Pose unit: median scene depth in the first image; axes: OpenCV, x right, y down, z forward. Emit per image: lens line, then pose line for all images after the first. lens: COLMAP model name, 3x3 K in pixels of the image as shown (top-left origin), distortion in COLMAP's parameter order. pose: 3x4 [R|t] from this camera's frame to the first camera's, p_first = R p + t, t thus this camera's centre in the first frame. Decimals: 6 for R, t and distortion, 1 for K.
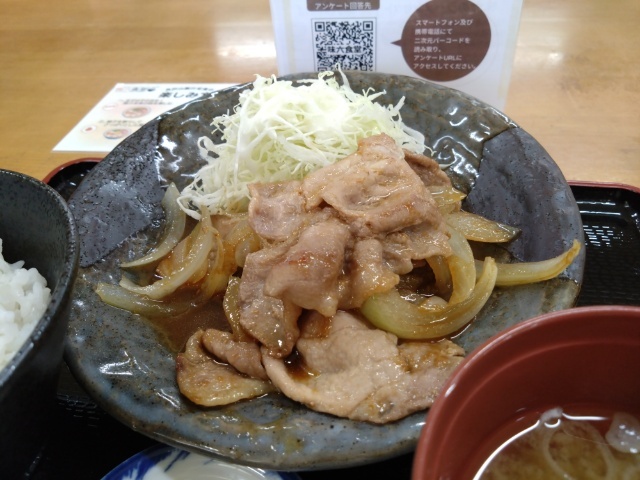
lens RADIAL K [[511.0, 0, 320.0], [0, 511.0, 240.0], [0, 0, 1]] dist [-0.010062, -0.010088]
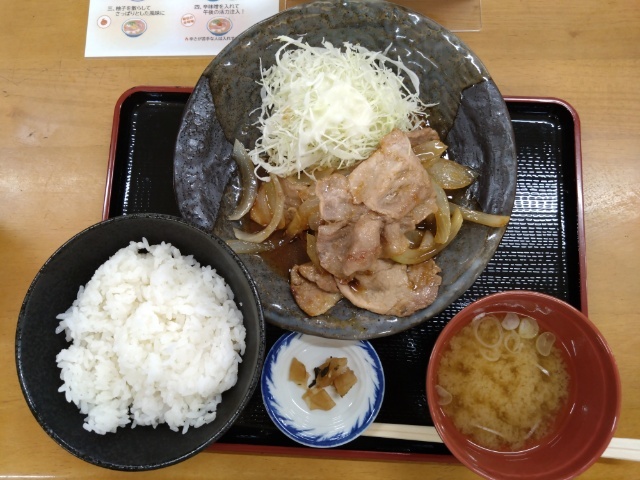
lens RADIAL K [[507.5, 0, 313.7], [0, 507.5, 239.5], [0, 0, 1]] dist [-0.007309, -0.002640]
pose [[0.990863, -0.127496, 0.043985, -0.229462], [0.070615, 0.768284, 0.636202, -0.974462], [-0.114906, -0.627283, 0.770268, -0.305444]]
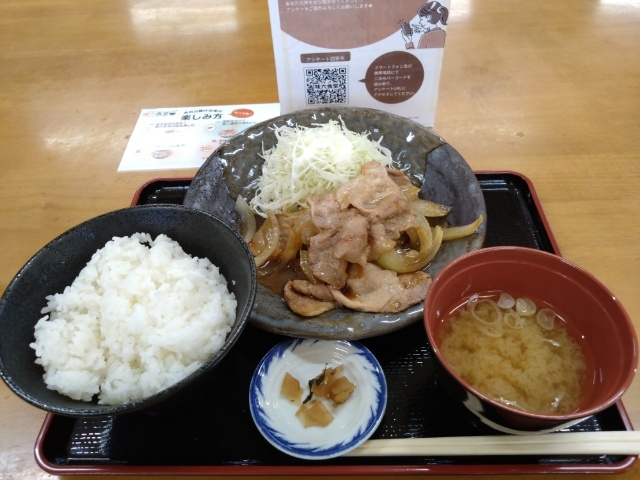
lens RADIAL K [[511.0, 0, 320.0], [0, 511.0, 240.0], [0, 0, 1]] dist [-0.010062, -0.010088]
pose [[0.987335, -0.100733, 0.122567, -0.321911], [0.090319, 0.992039, 0.087750, -0.115390], [-0.130430, -0.075569, 0.988573, -0.778826]]
